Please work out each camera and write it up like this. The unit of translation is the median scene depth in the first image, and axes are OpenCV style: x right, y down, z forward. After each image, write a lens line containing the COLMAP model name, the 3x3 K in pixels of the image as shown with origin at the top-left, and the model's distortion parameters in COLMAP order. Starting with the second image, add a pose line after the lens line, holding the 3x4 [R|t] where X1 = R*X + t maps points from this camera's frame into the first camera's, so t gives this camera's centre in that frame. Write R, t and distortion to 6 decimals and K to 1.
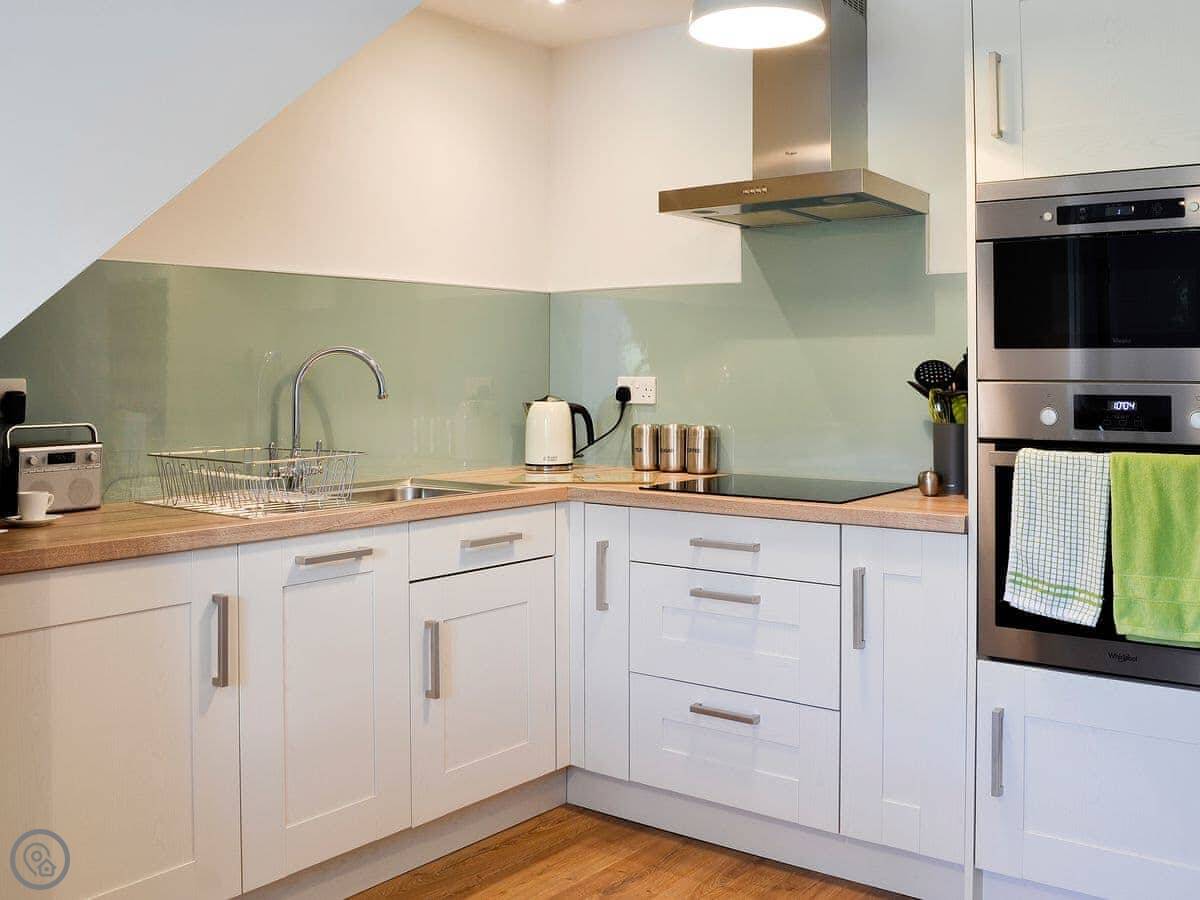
lens RADIAL K [[1210.7, 0, 599.9], [0, 1210.7, 348.6], [0, 0, 1]] dist [-0.025377, -0.028501]
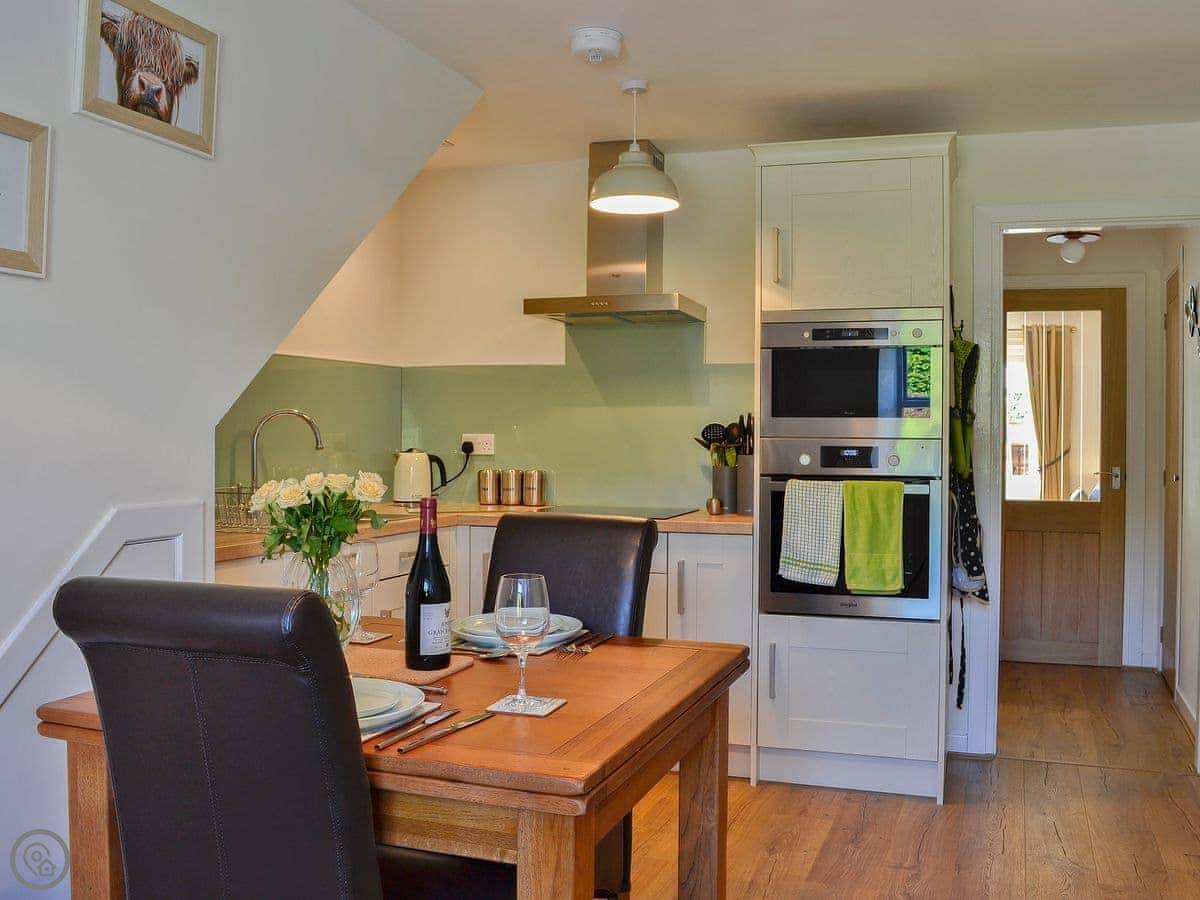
lens RADIAL K [[1276.4, 0, 600.0], [0, 1276.4, 450.0], [0, 0, 1]] dist [-0.005121, -0.015423]
pose [[0.944474, 0.001159, 0.328584, -0.377213], [-0.012274, 0.999420, 0.031756, -0.006192], [-0.328356, -0.034025, 0.943941, -0.437686]]
